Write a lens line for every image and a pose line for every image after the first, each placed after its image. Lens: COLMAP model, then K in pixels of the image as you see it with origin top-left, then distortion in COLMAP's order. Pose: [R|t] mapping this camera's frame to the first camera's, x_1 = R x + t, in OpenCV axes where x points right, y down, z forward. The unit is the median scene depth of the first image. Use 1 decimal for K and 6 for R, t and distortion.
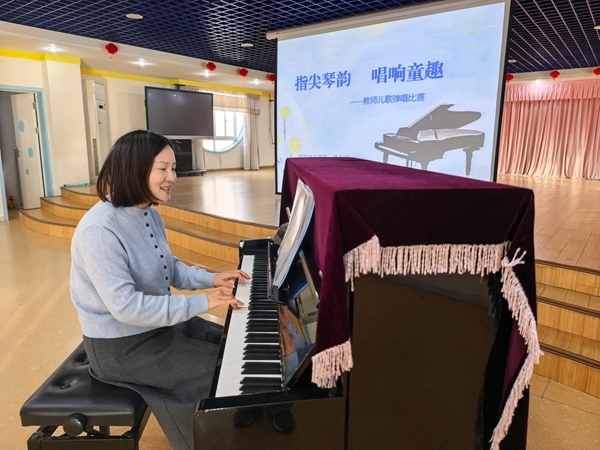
lens RADIAL K [[419.3, 0, 300.0], [0, 419.3, 225.0], [0, 0, 1]] dist [-0.005566, -0.005091]
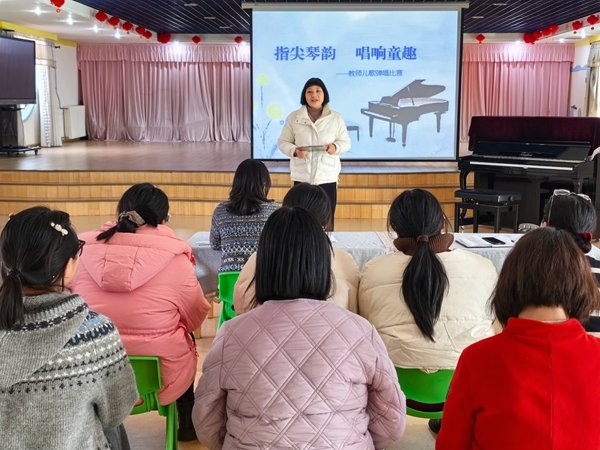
lens RADIAL K [[831.9, 0, 300.0], [0, 831.9, 225.0], [0, 0, 1]] dist [0.029188, -0.015318]
pose [[0.810396, -0.091394, 0.578710, -1.298535], [0.118831, 0.992868, -0.009604, 0.125736], [-0.573705, 0.076552, 0.815477, -0.757716]]
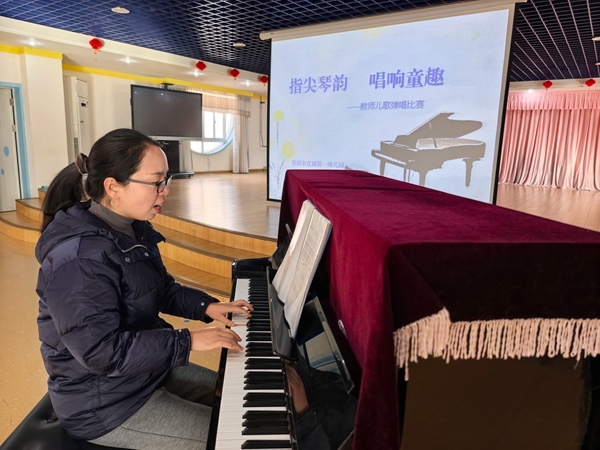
lens RADIAL K [[422.4, 0, 304.5], [0, 422.4, 226.2], [0, 0, 1]] dist [-0.008092, -0.003689]
pose [[0.999073, 0.015908, 0.040012, -0.011176], [-0.015718, 0.999864, -0.005057, -0.013416], [-0.040087, 0.004424, 0.999186, 0.035521]]
